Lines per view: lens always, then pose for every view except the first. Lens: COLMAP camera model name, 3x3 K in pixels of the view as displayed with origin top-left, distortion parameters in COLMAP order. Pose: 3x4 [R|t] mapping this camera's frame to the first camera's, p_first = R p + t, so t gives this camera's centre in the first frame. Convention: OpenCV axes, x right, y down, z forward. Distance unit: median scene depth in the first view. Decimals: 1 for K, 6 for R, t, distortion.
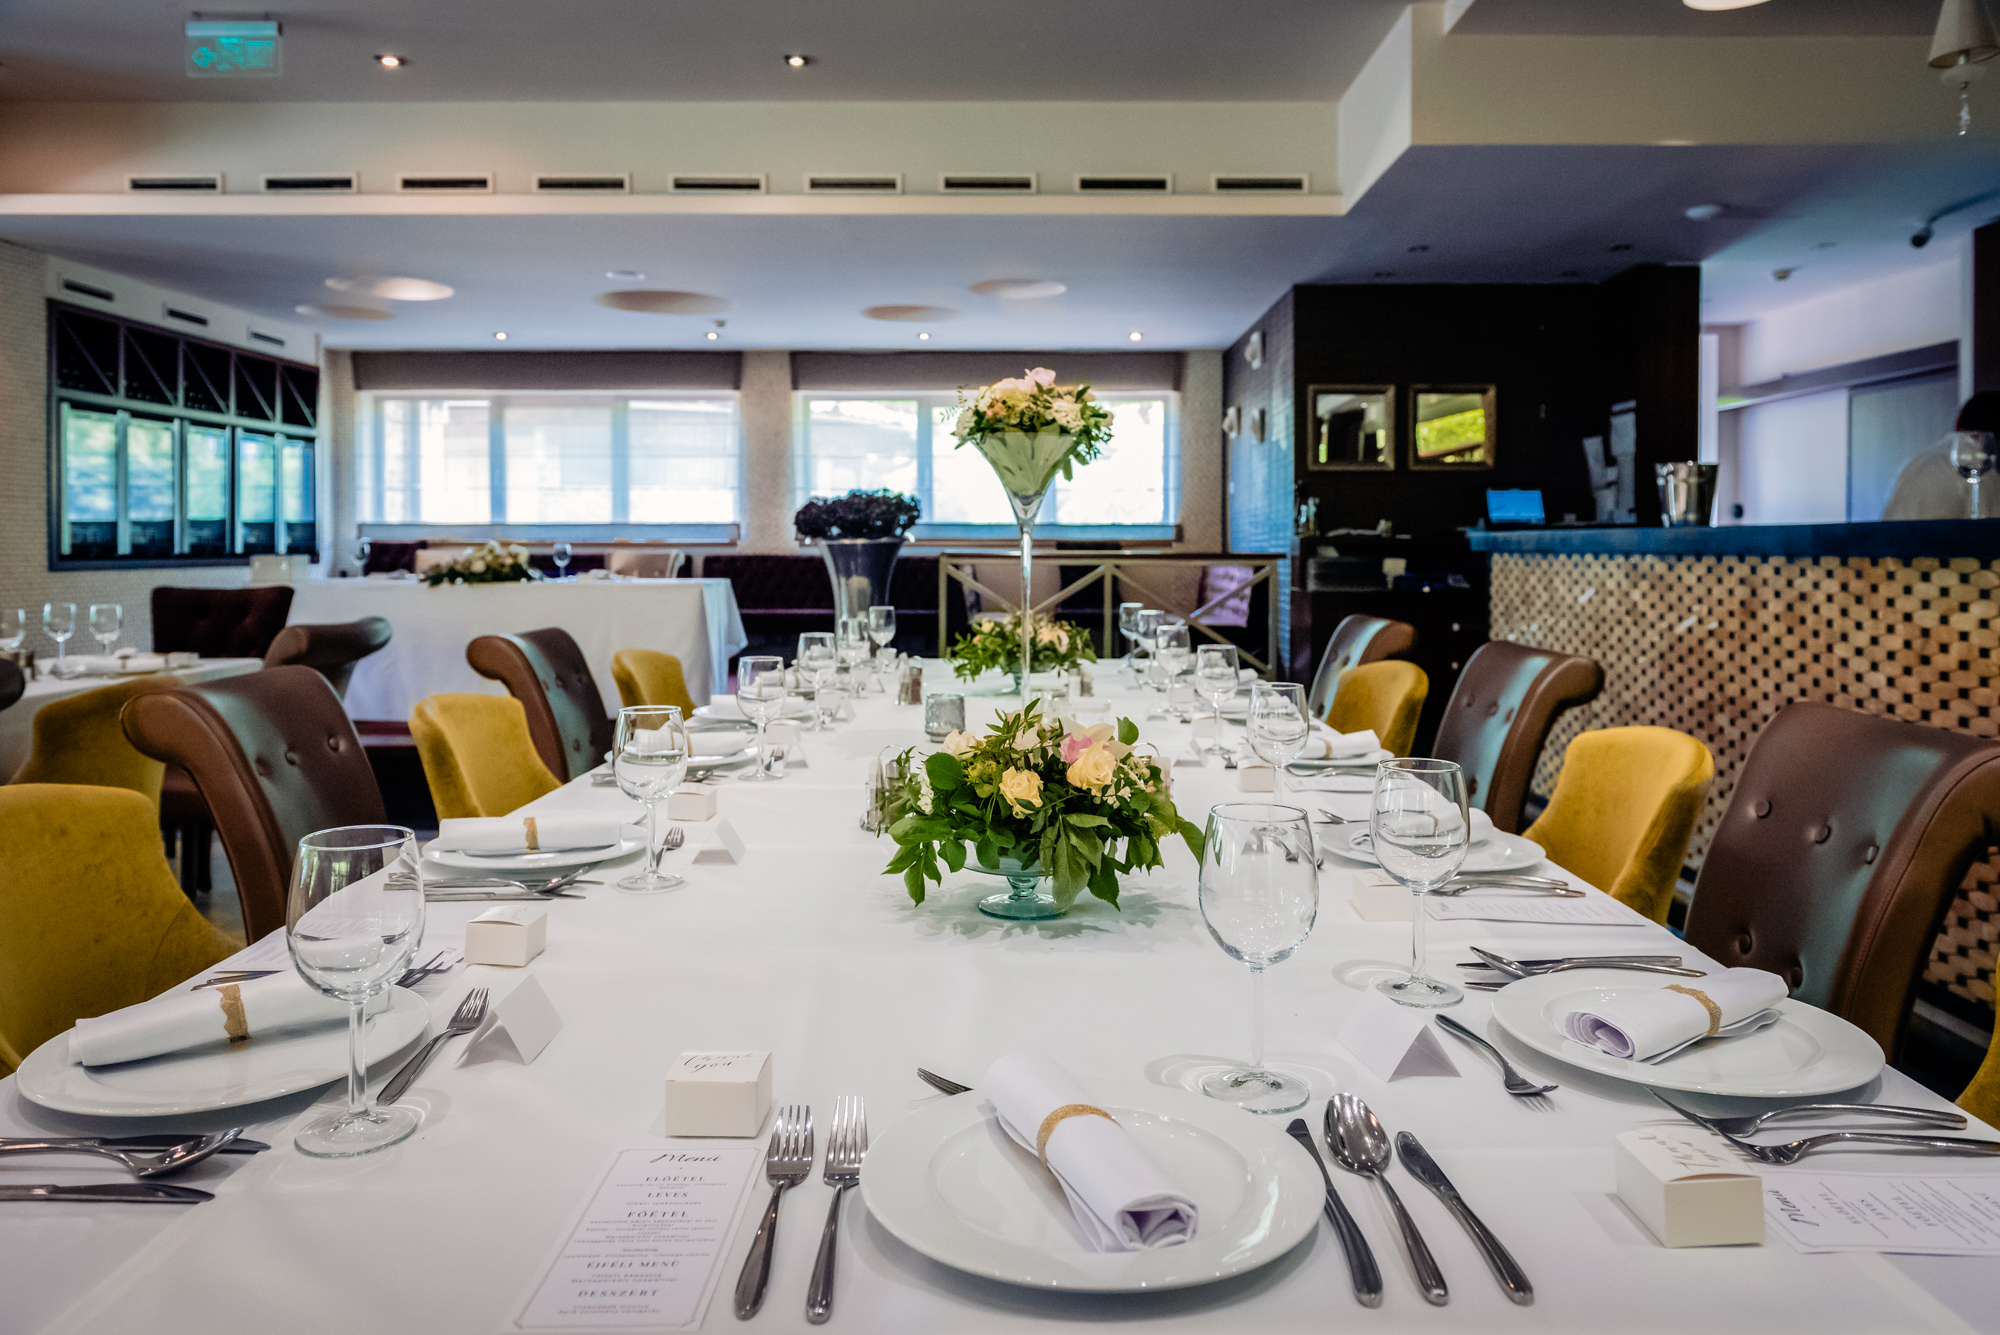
lens RADIAL K [[1413.7, 0, 1005.4], [0, 1413.7, 743.1], [0, 0, 1]] dist [-0.031315, 0.000275]
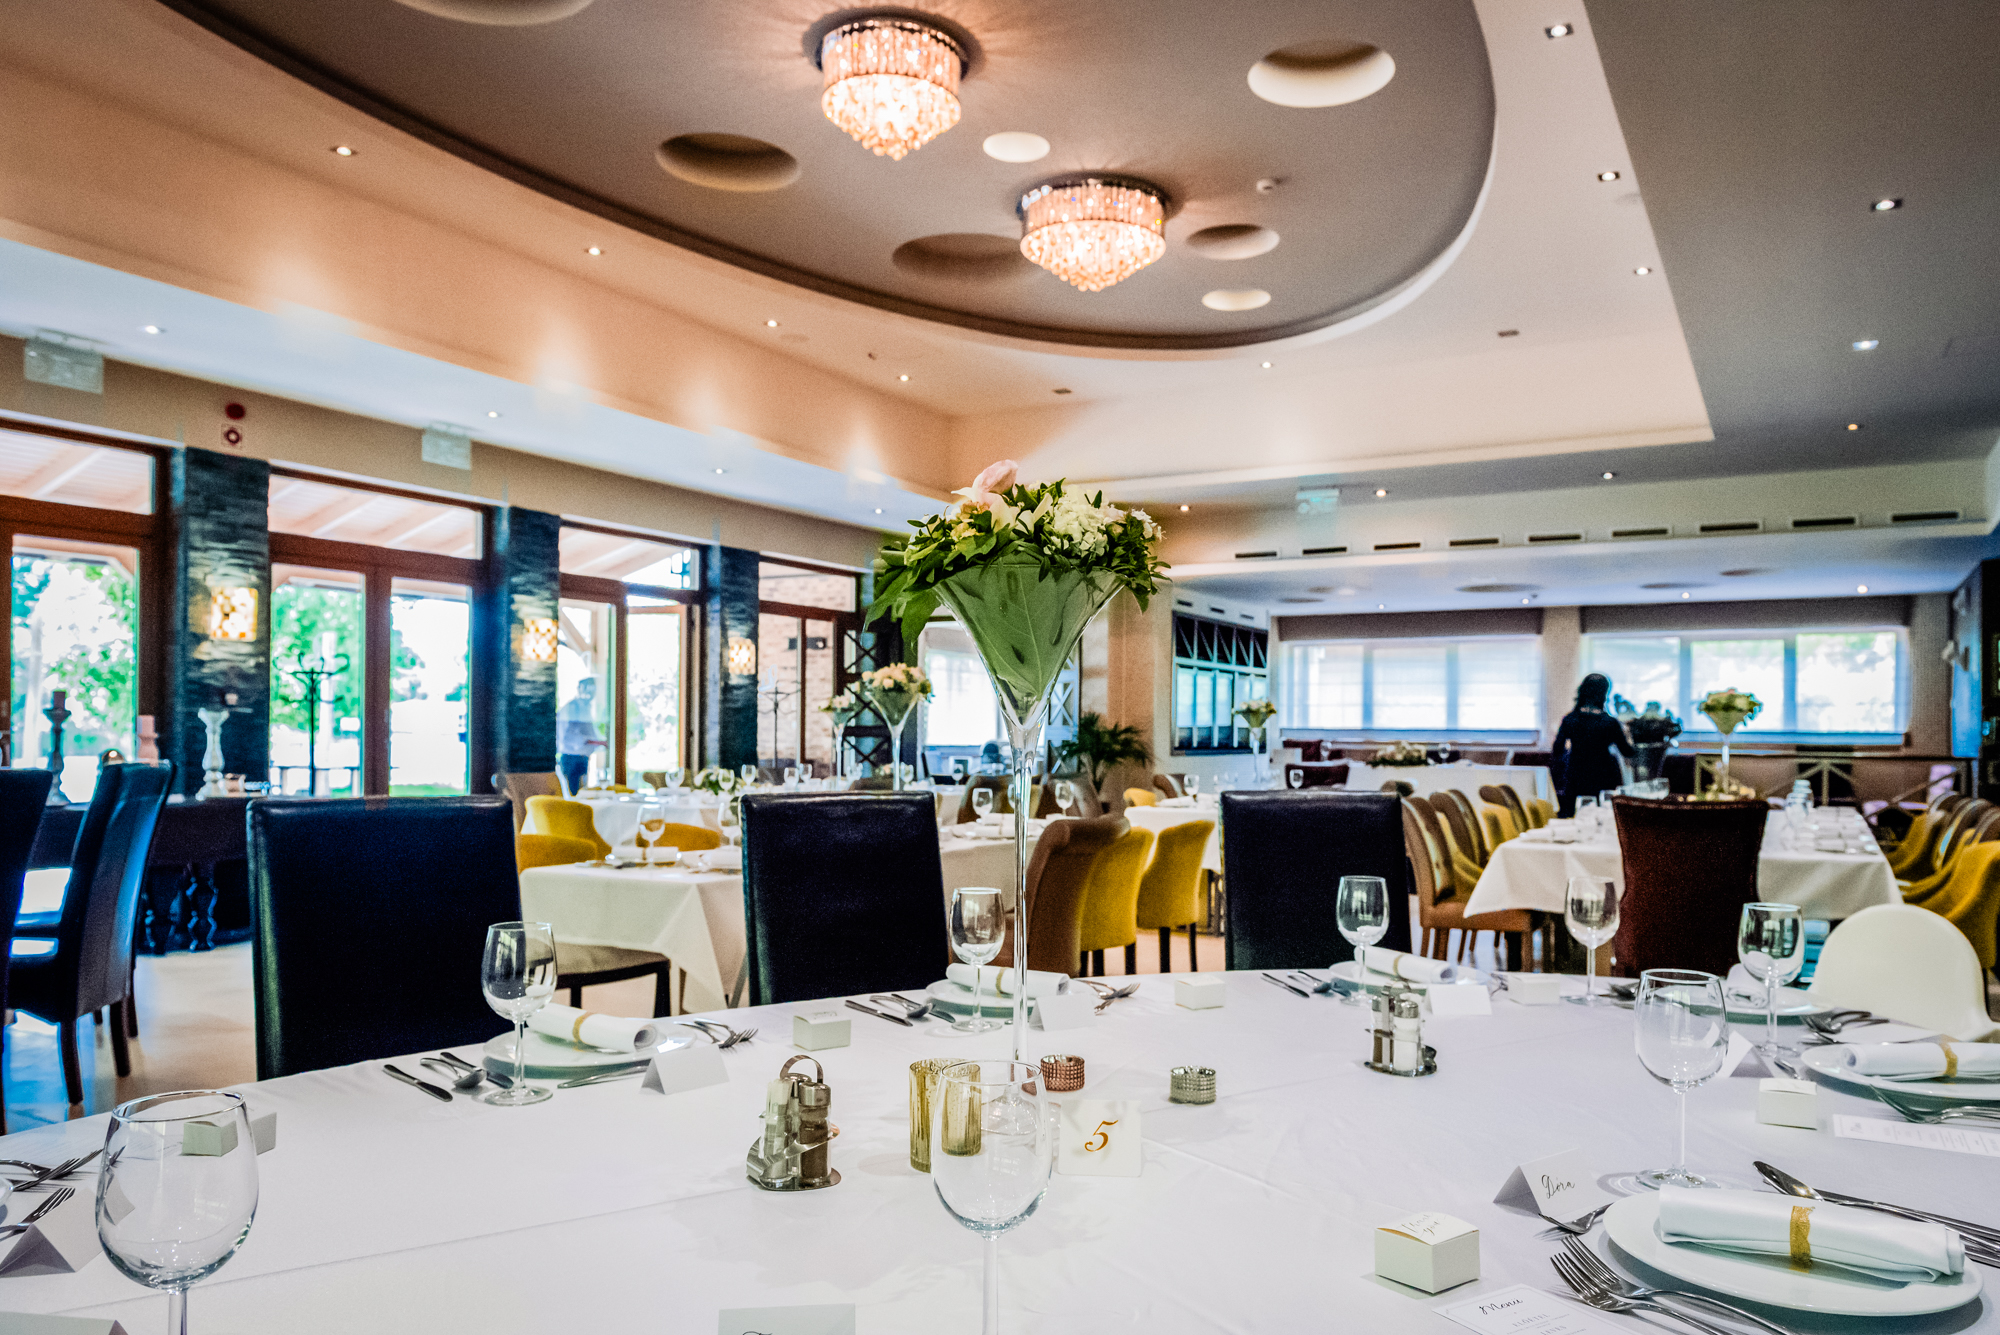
lens RADIAL K [[1413.7, 0, 1005.4], [0, 1413.7, 743.1], [0, 0, 1]] dist [-0.031315, 0.000275]
pose [[0.874286, 0.010239, -0.485302, 0.033714], [-0.076728, 0.990124, -0.117338, 0.080641], [0.479308, 0.139823, 0.866437, -0.603904]]
